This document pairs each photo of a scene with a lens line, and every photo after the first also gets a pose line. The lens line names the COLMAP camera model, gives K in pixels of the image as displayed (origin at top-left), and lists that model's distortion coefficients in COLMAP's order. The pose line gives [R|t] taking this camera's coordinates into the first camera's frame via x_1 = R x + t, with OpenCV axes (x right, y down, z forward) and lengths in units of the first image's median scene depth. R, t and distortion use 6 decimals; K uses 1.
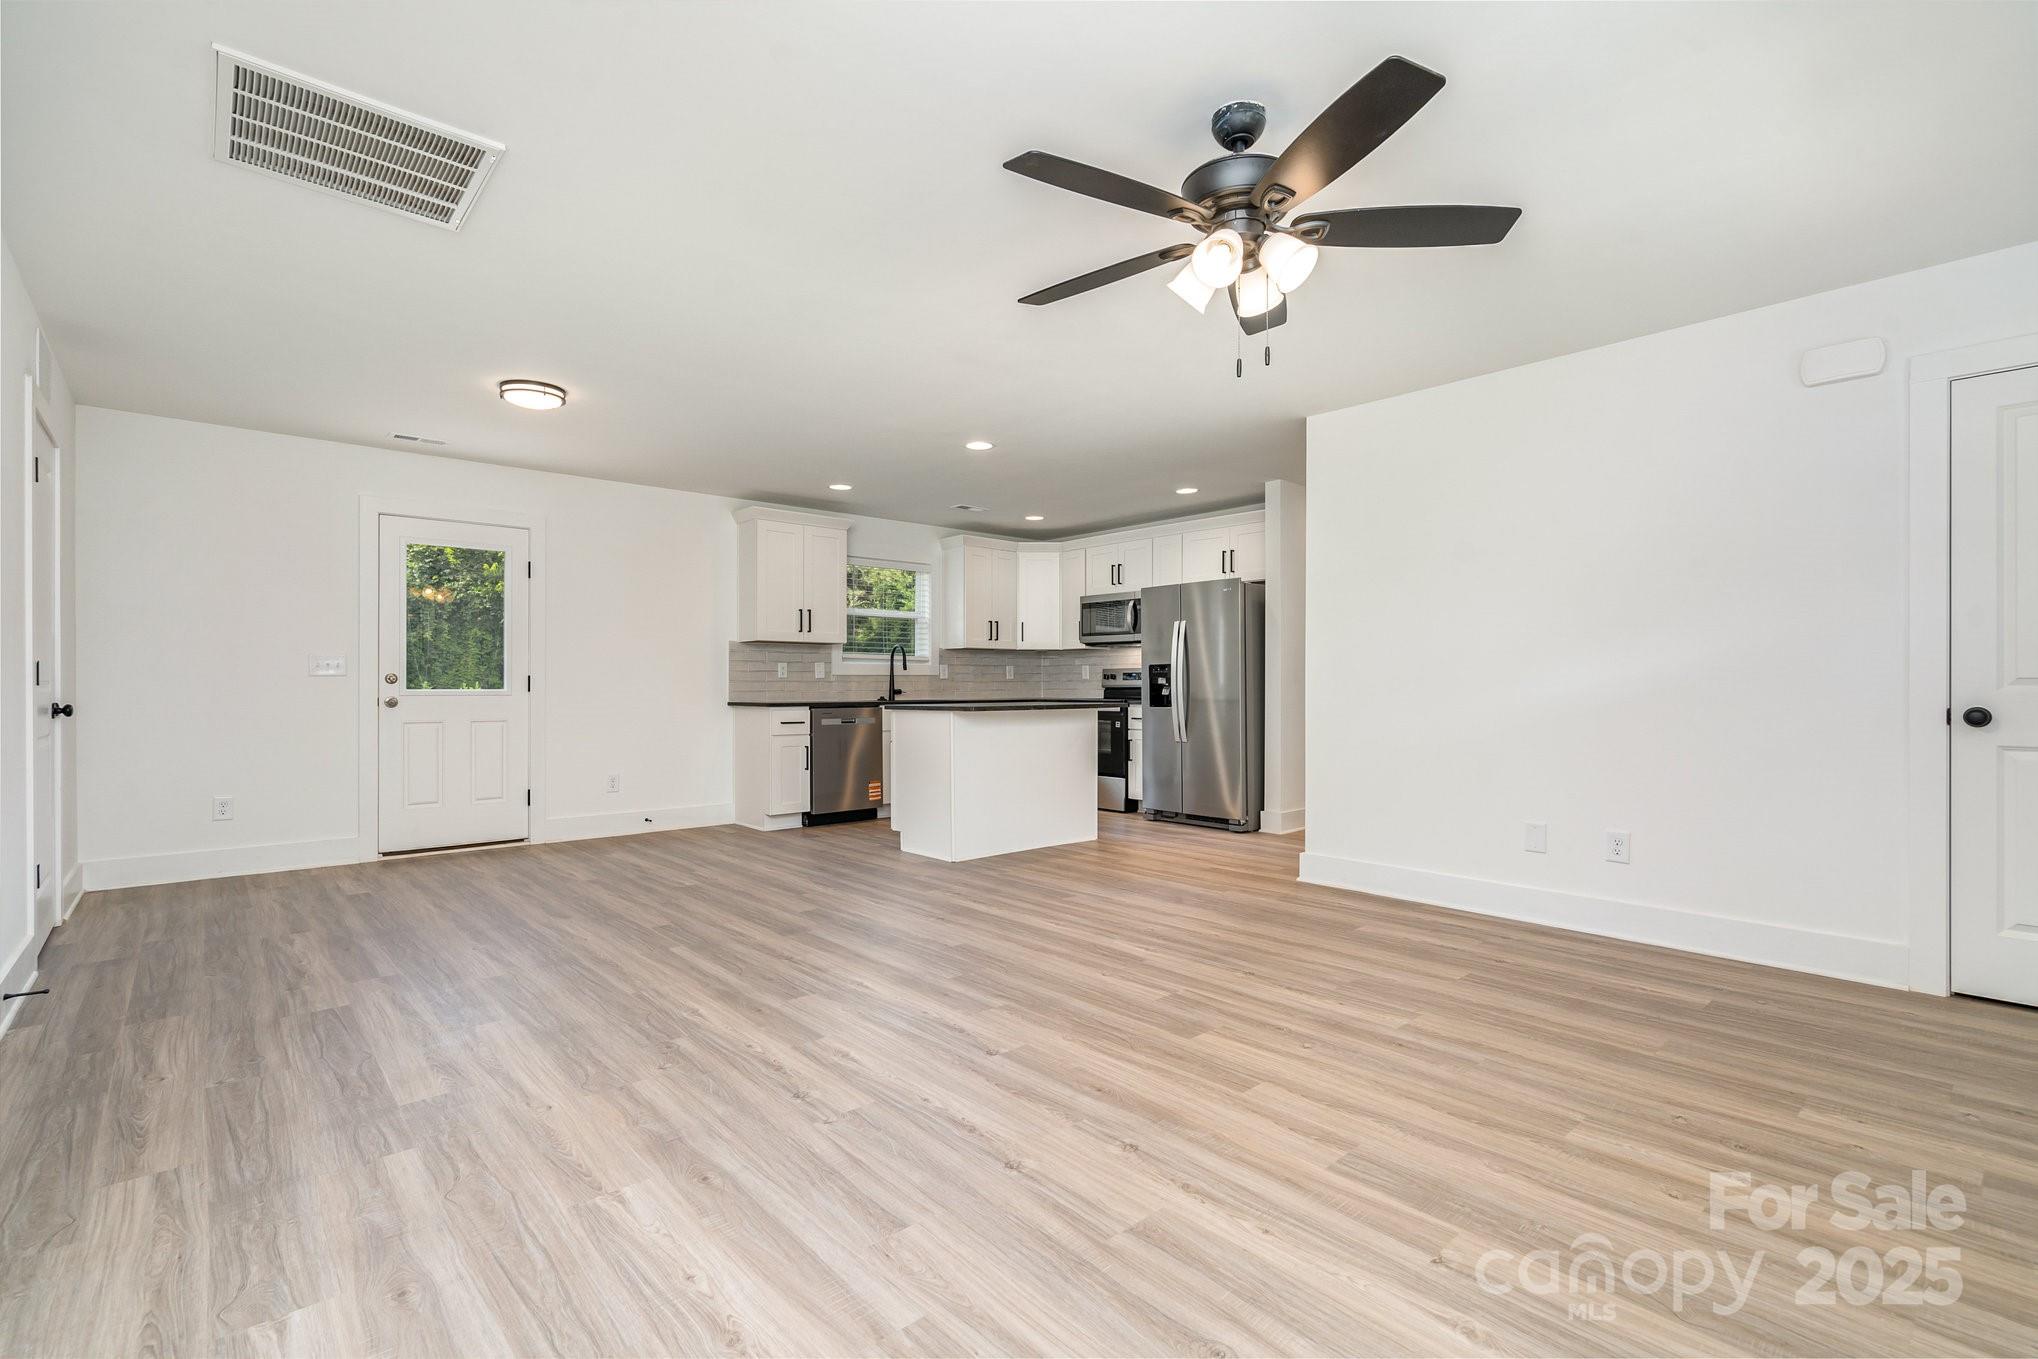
lens RADIAL K [[915.0, 0, 1023.0], [0, 915.0, 689.1], [0, 0, 1]] dist [-0.002612, -0.000266]
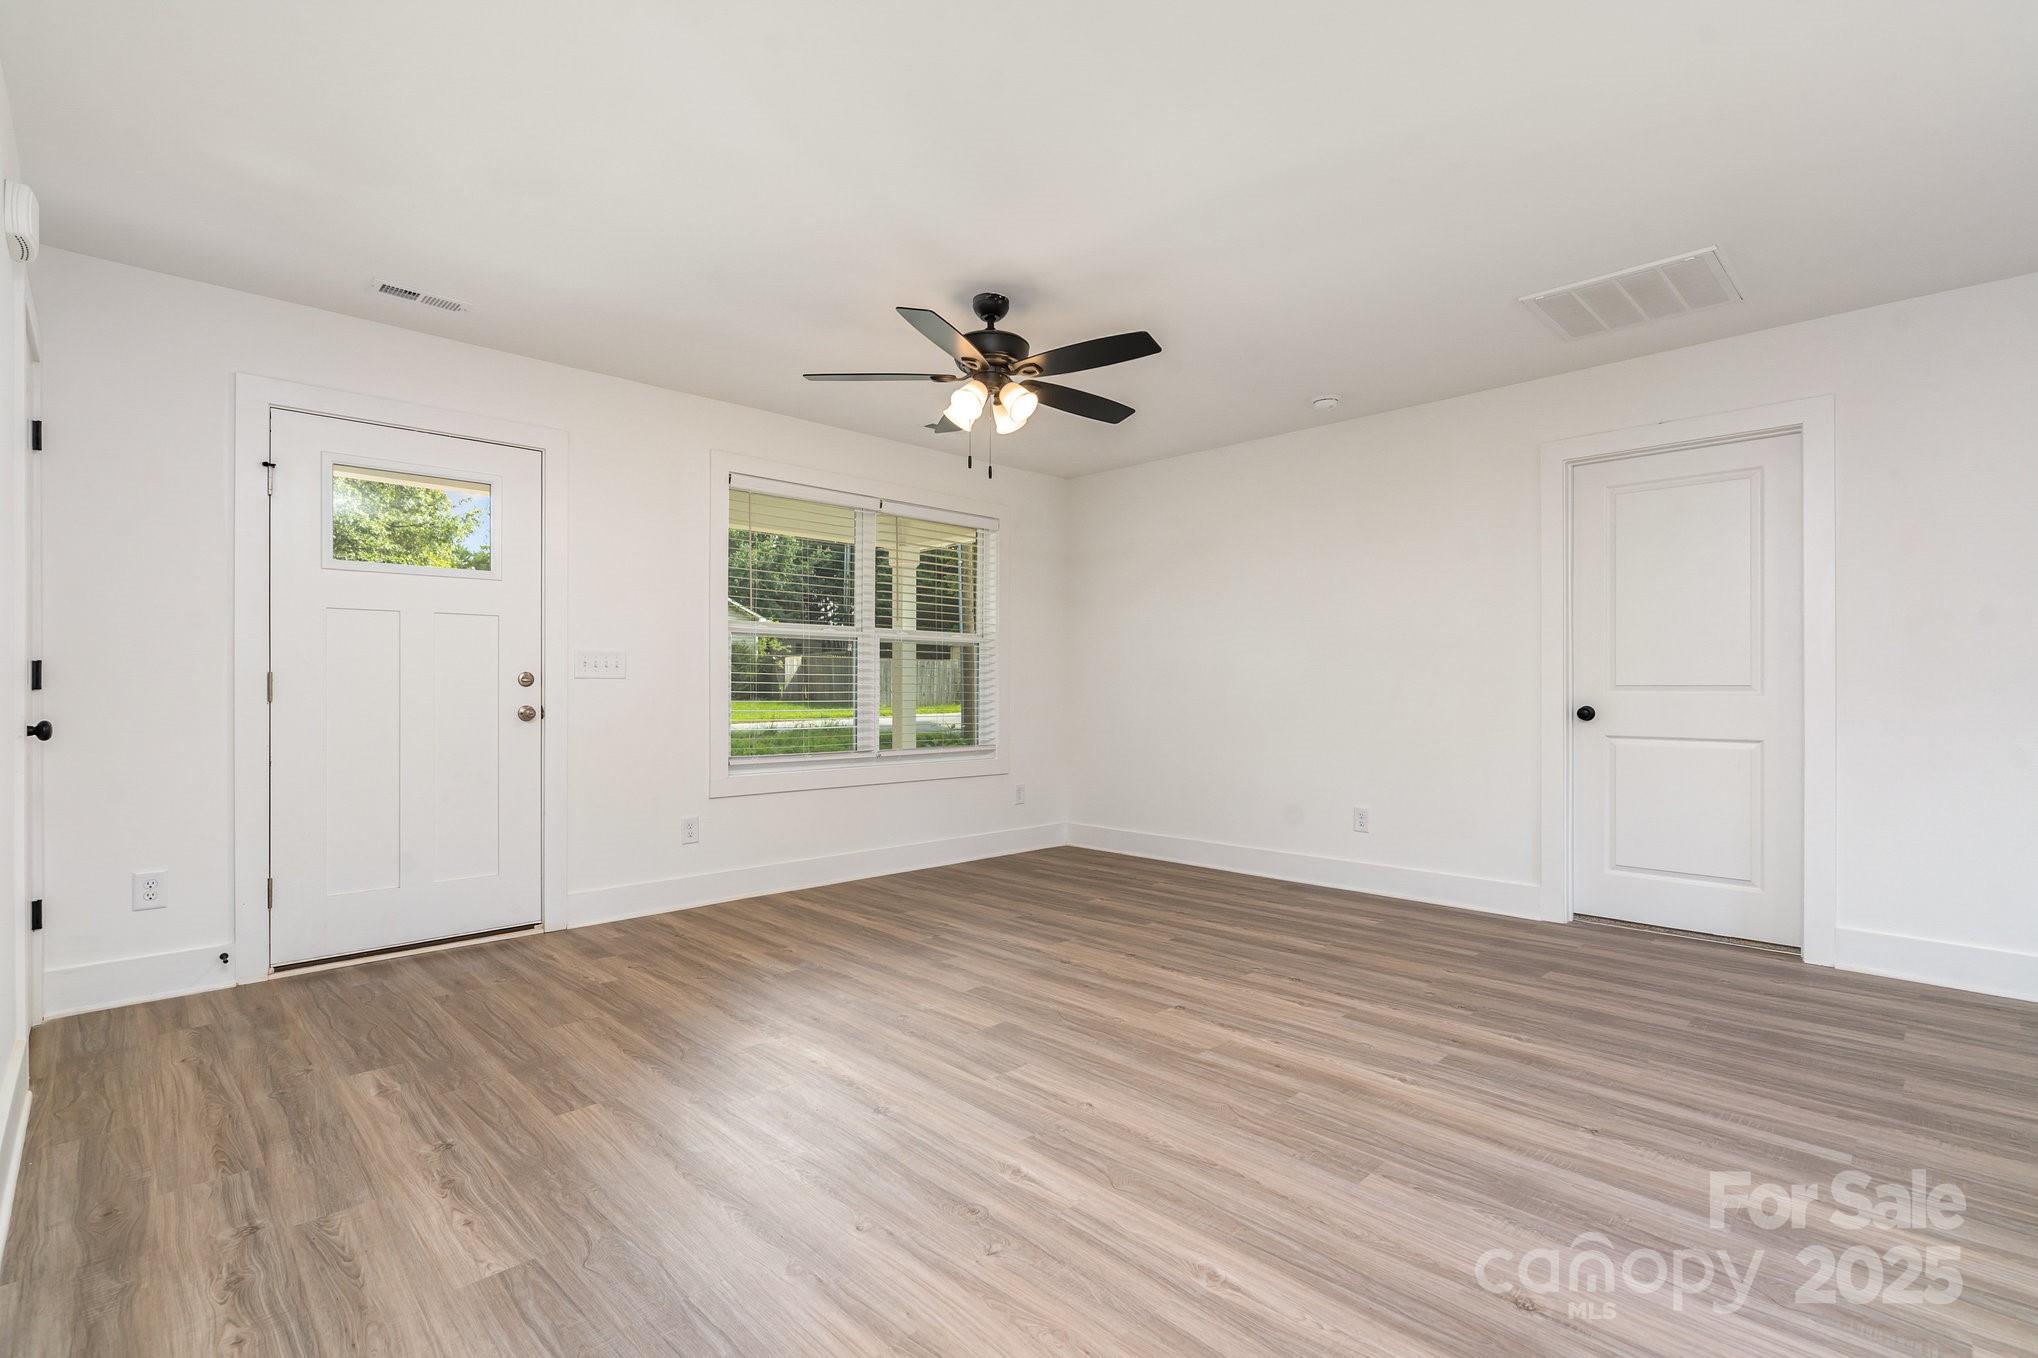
lens RADIAL K [[934.9, 0, 1026.2], [0, 934.9, 679.5], [0, 0, 1]] dist [-0.003598, 0.000111]
pose [[-0.998876, -0.000275, -0.047404, 0.202006], [-0.000227, 0.999999, -0.001010, -0.017054], [0.047404, -0.000998, -0.998875, 2.022951]]
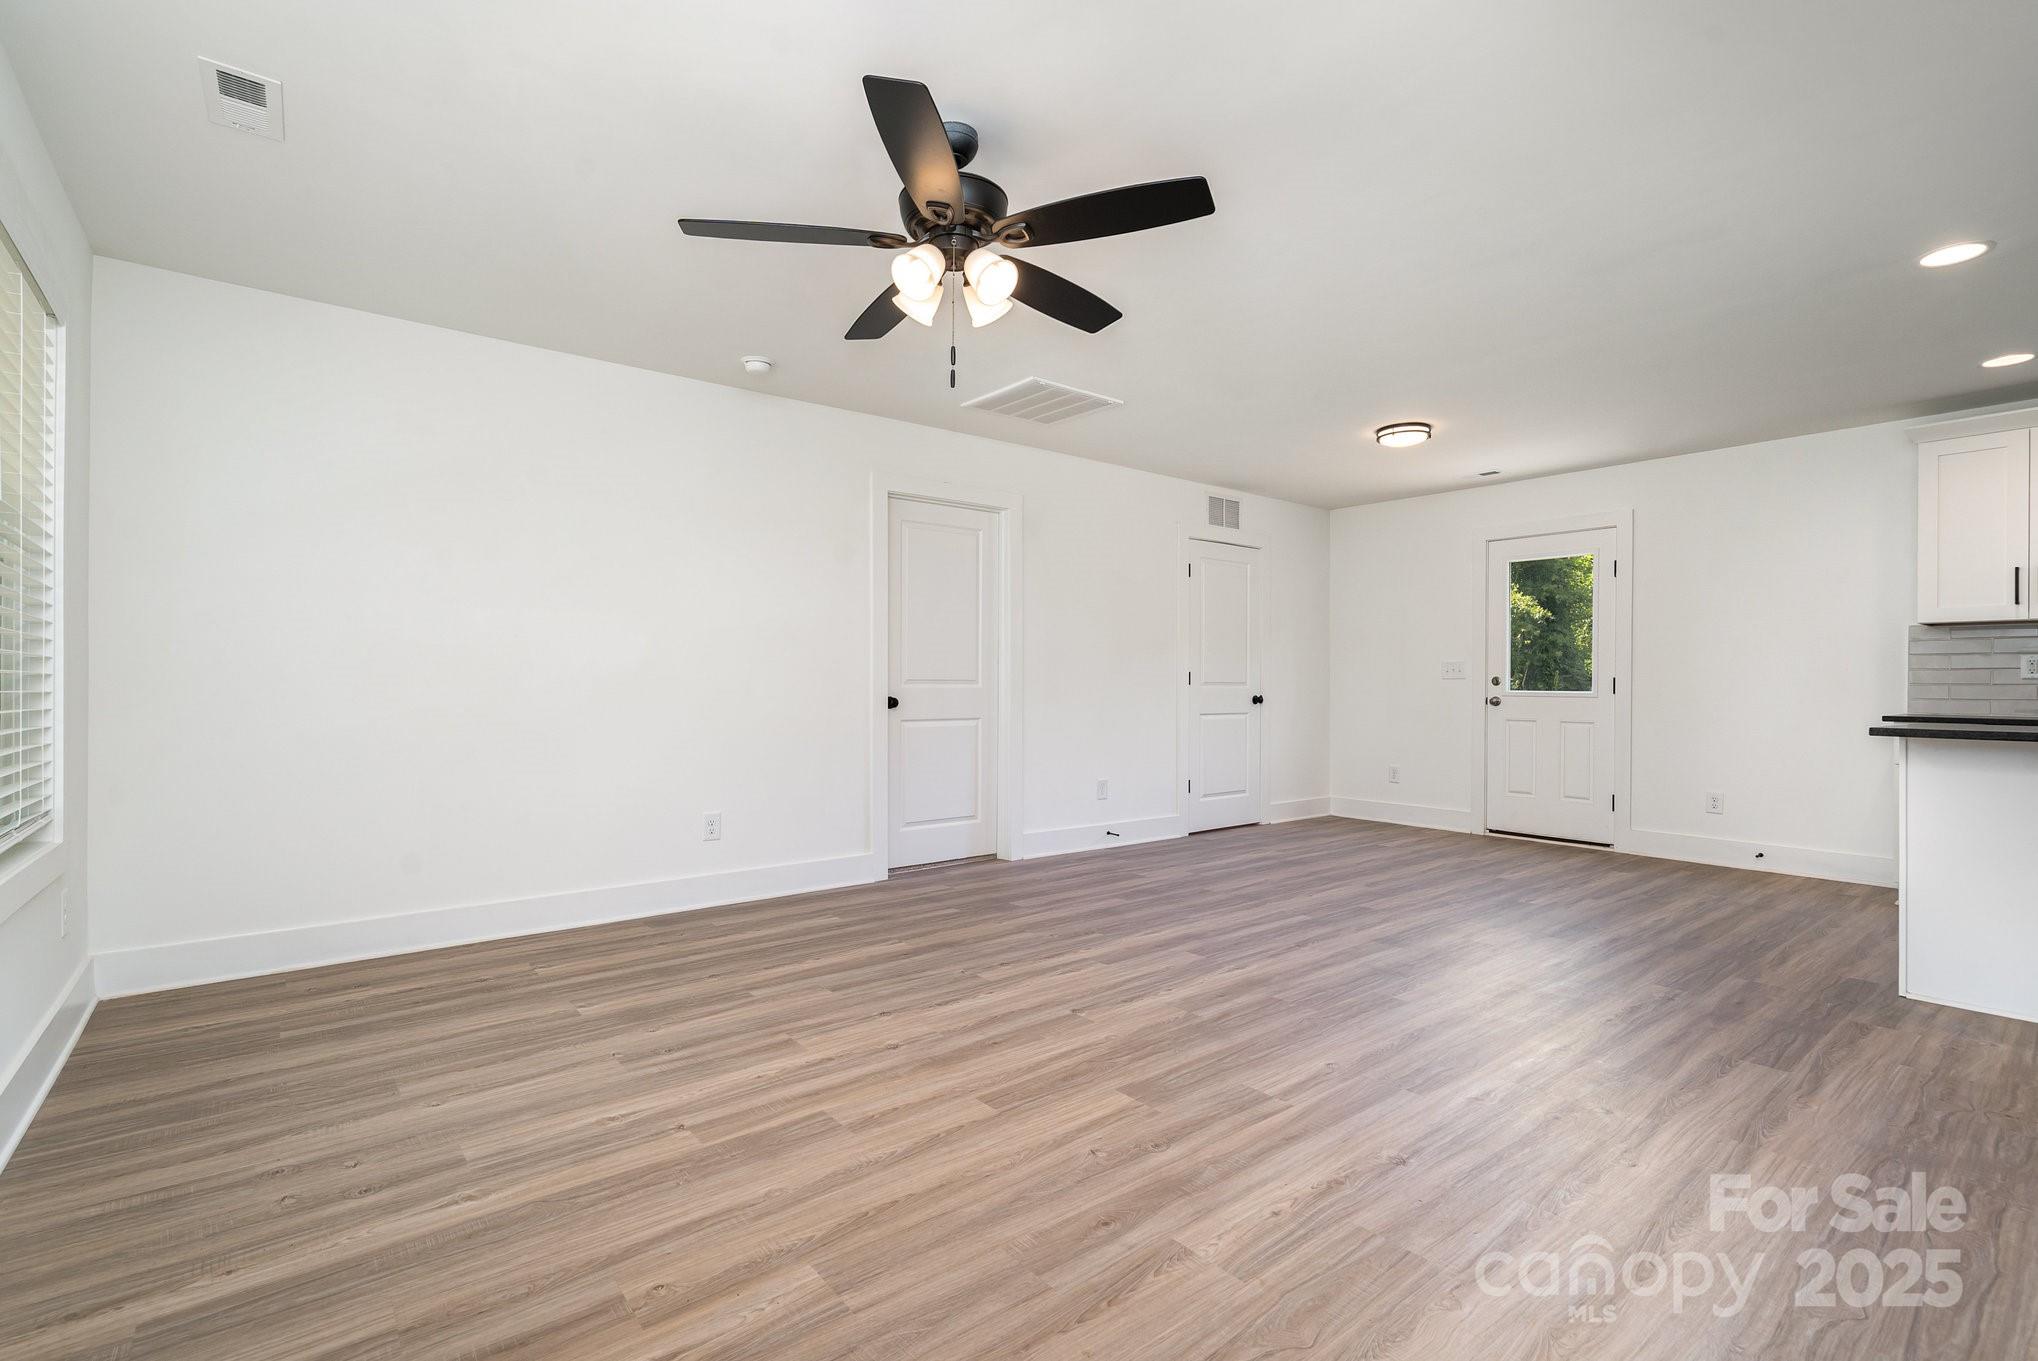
lens RADIAL K [[934.9, 0, 1026.2], [0, 934.9, 681.0], [0, 0, 1]] dist [-0.003598, 0.000111]
pose [[-0.053000, -0.002117, -0.998592, 1.043885], [-0.009758, 0.999951, -0.001602, -0.006964], [0.998547, 0.009659, -0.053018, 0.923763]]
